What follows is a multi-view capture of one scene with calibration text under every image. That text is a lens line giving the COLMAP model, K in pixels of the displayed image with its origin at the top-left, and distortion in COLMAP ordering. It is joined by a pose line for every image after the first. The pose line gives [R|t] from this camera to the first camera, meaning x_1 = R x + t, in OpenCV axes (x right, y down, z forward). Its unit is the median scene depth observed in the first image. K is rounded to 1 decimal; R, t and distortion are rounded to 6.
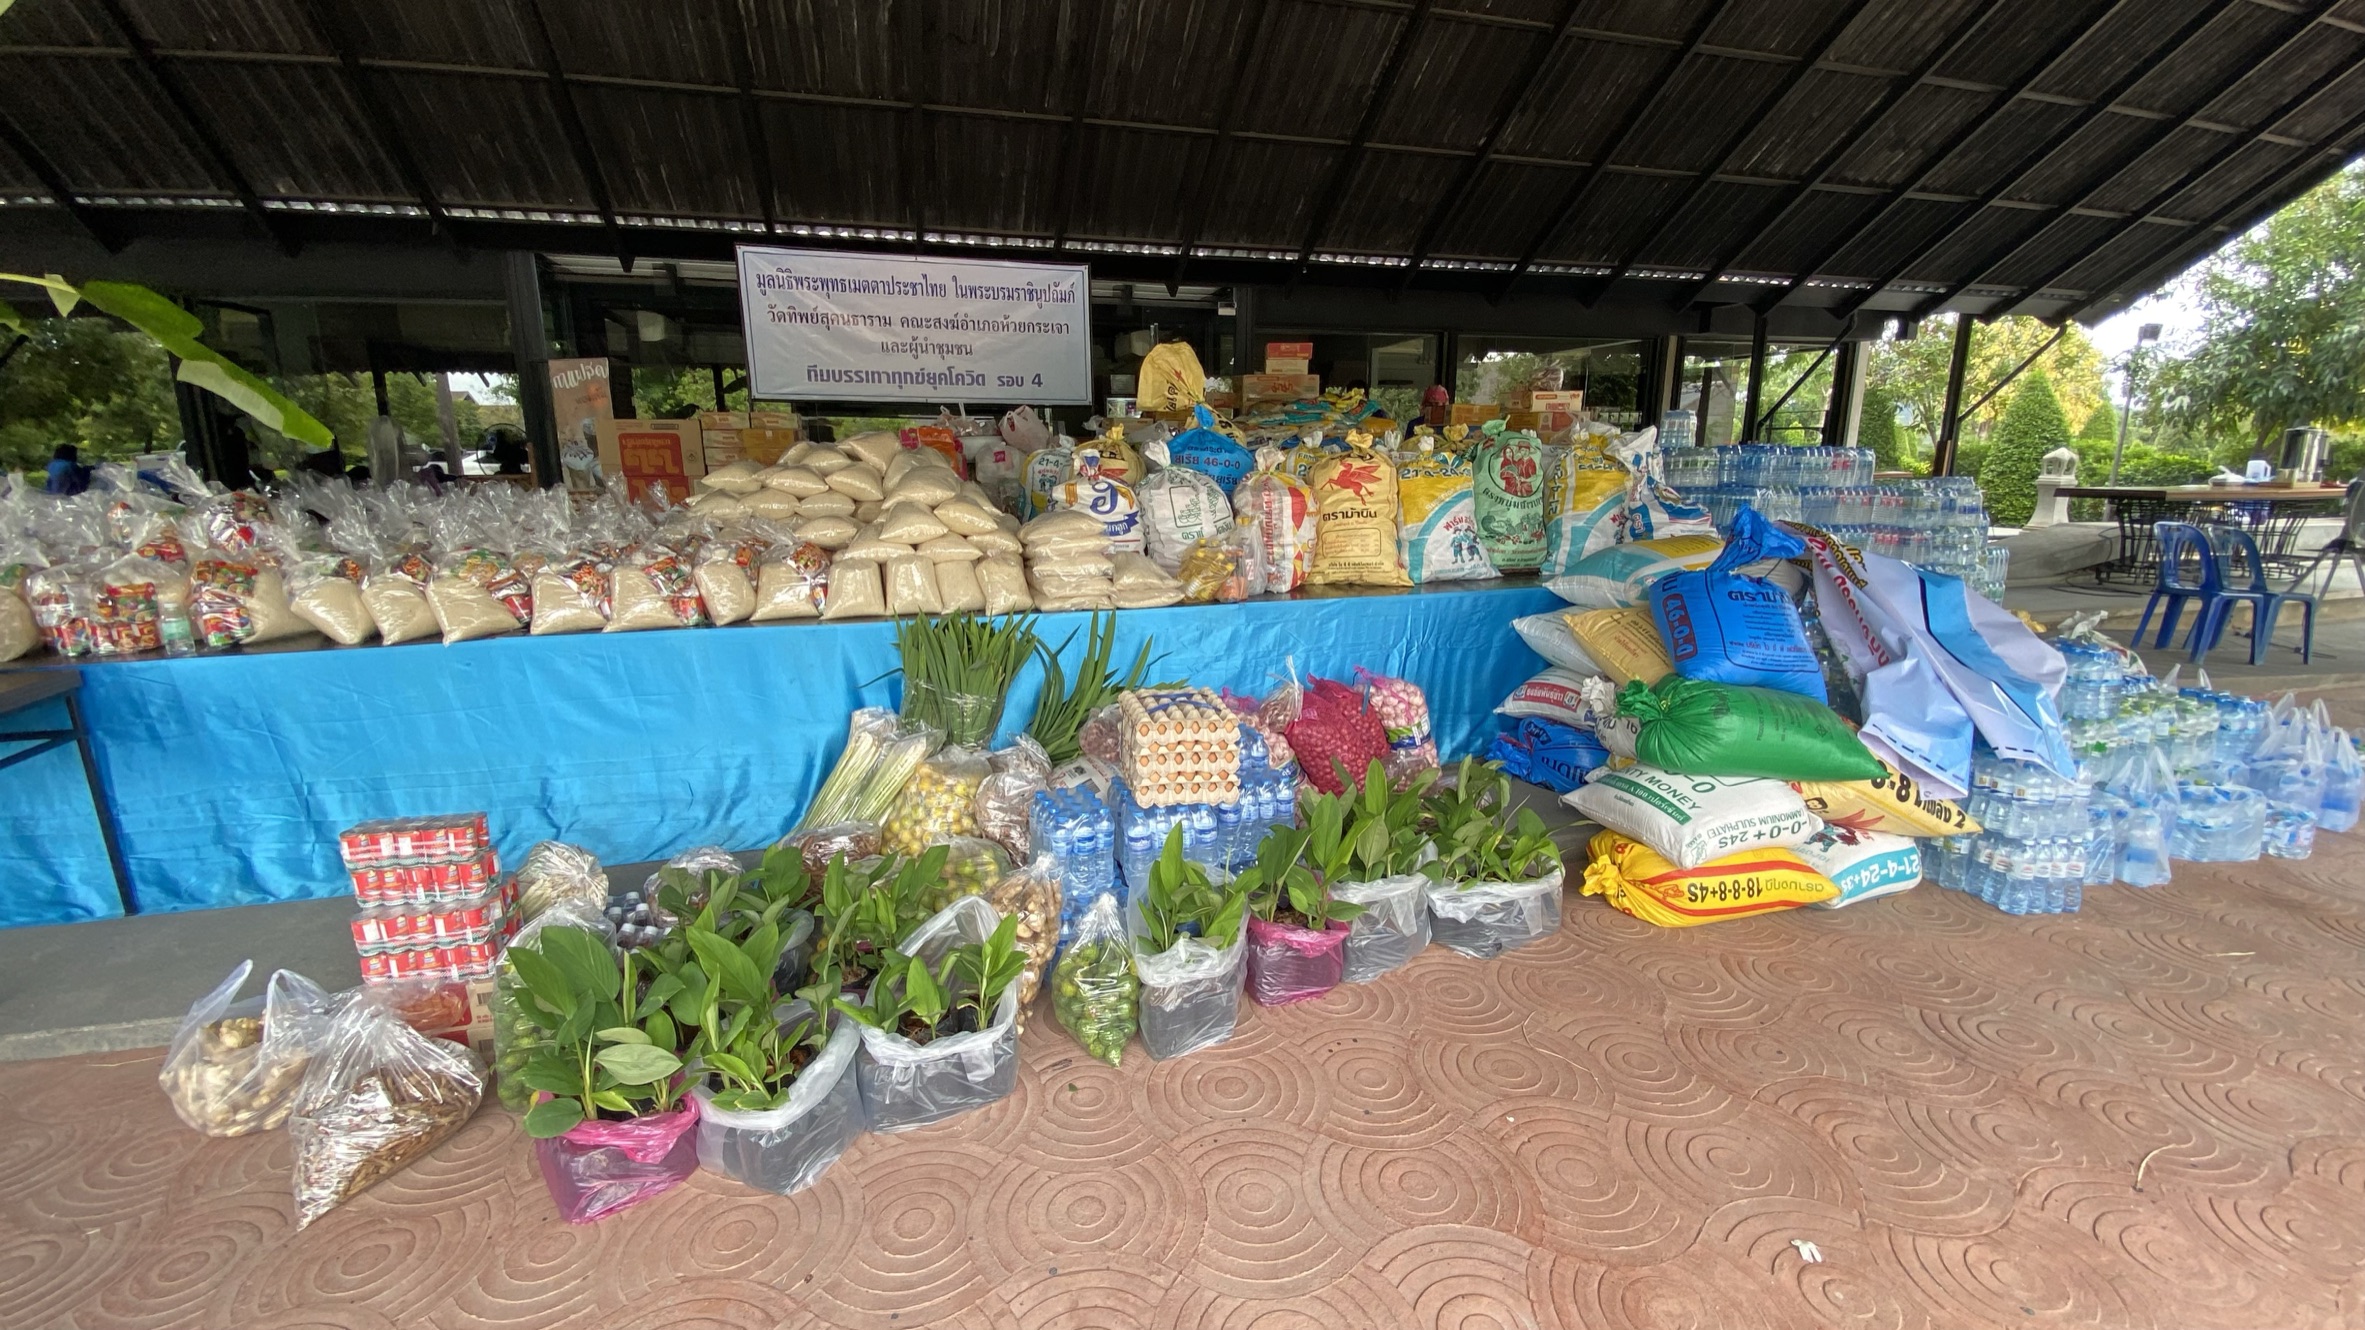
lens RADIAL K [[935.3, 0, 1182.5], [0, 935.3, 665.0], [0, 0, 1]] dist [0.007826, -0.000300]
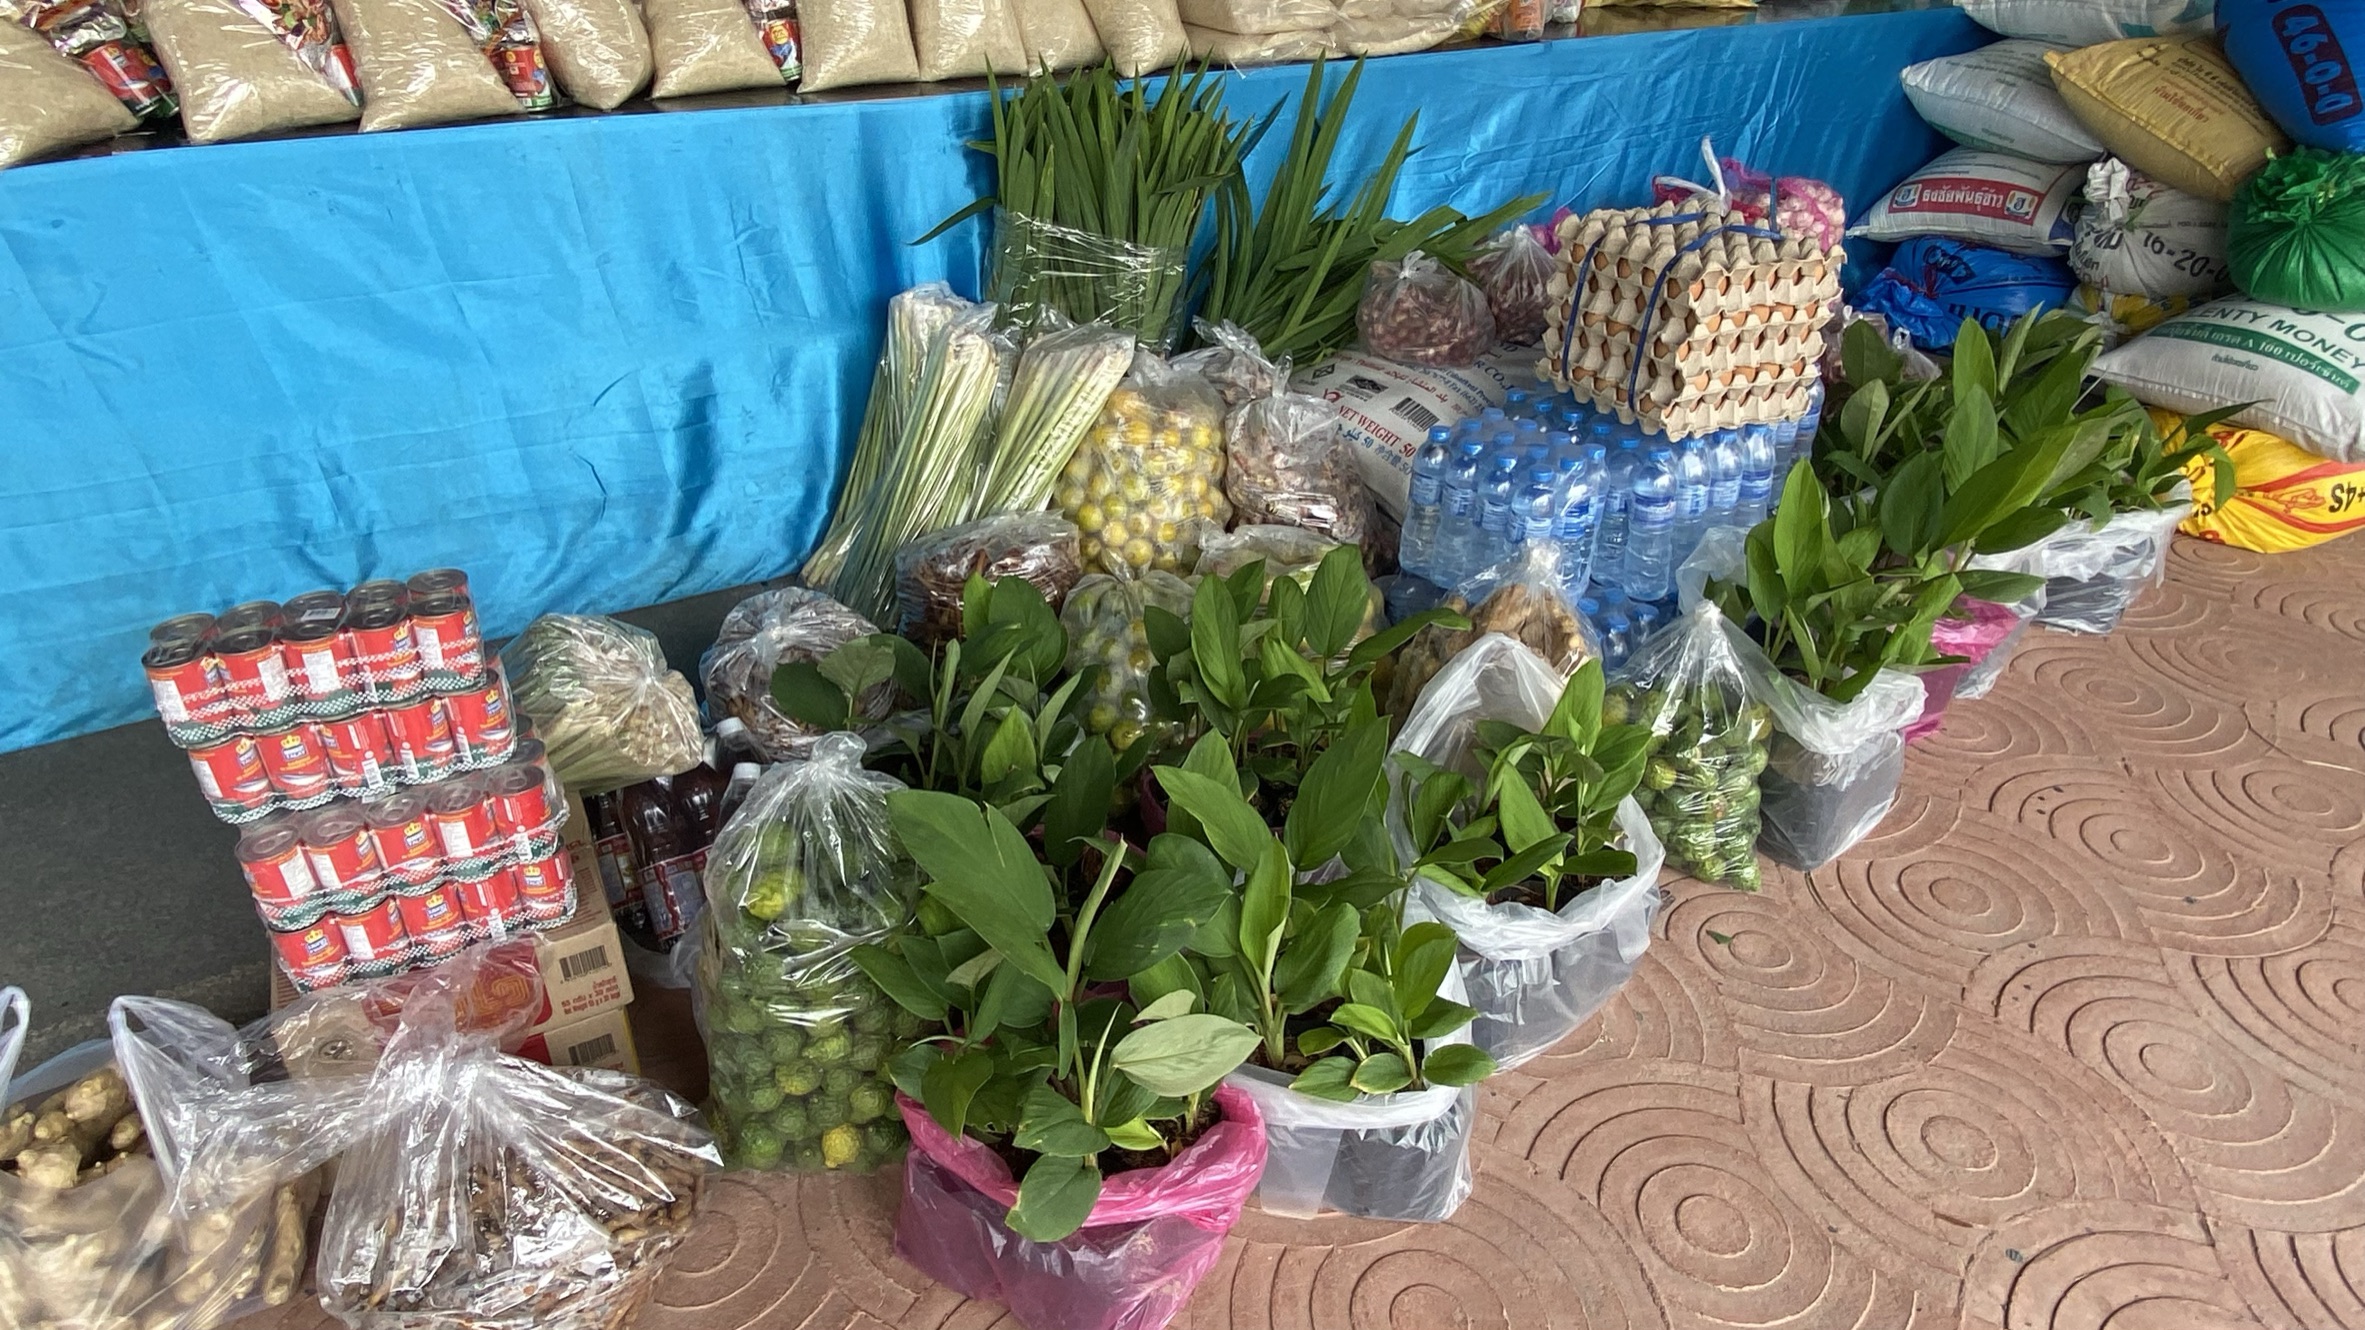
lens RADIAL K [[1450.1, 0, 1182.5], [0, 1450.1, 665.0], [0, 0, 1]] dist [0.057483, -0.056883]
pose [[0.964660, -0.119442, 0.234870, -0.458101], [0.042236, 0.949926, 0.309607, 0.004108], [-0.260089, -0.288746, 0.921401, 0.229676]]
